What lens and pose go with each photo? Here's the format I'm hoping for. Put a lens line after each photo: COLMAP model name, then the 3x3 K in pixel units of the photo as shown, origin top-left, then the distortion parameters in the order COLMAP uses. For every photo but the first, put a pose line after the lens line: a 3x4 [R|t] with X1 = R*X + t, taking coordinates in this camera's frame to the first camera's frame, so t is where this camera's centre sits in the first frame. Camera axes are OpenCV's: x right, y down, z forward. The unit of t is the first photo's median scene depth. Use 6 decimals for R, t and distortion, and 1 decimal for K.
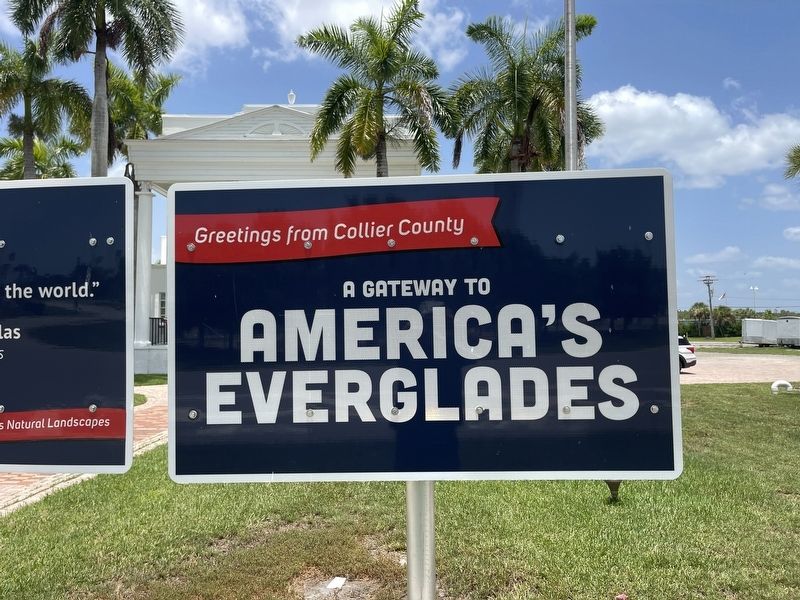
lens RADIAL K [[568.4, 0, 398.8], [0, 568.4, 280.5], [0, 0, 1]] dist [0.047524, -0.006042]
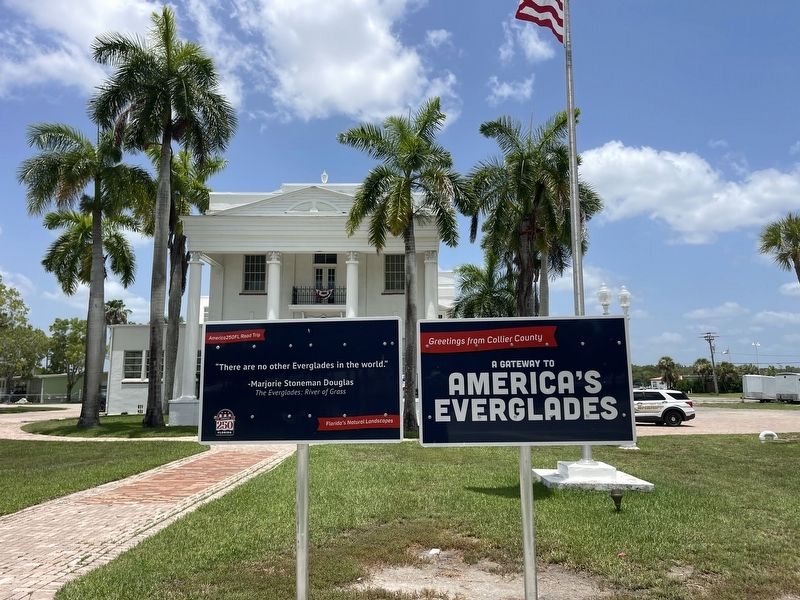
lens RADIAL K [[568.4, 0, 398.8], [0, 568.4, 280.5], [0, 0, 1]] dist [0.047524, -0.006042]
pose [[0.999992, -0.001066, -0.003755, -0.463114], [0.000704, 0.995454, -0.095238, -0.103609], [0.003840, 0.095235, 0.995447, -1.369747]]
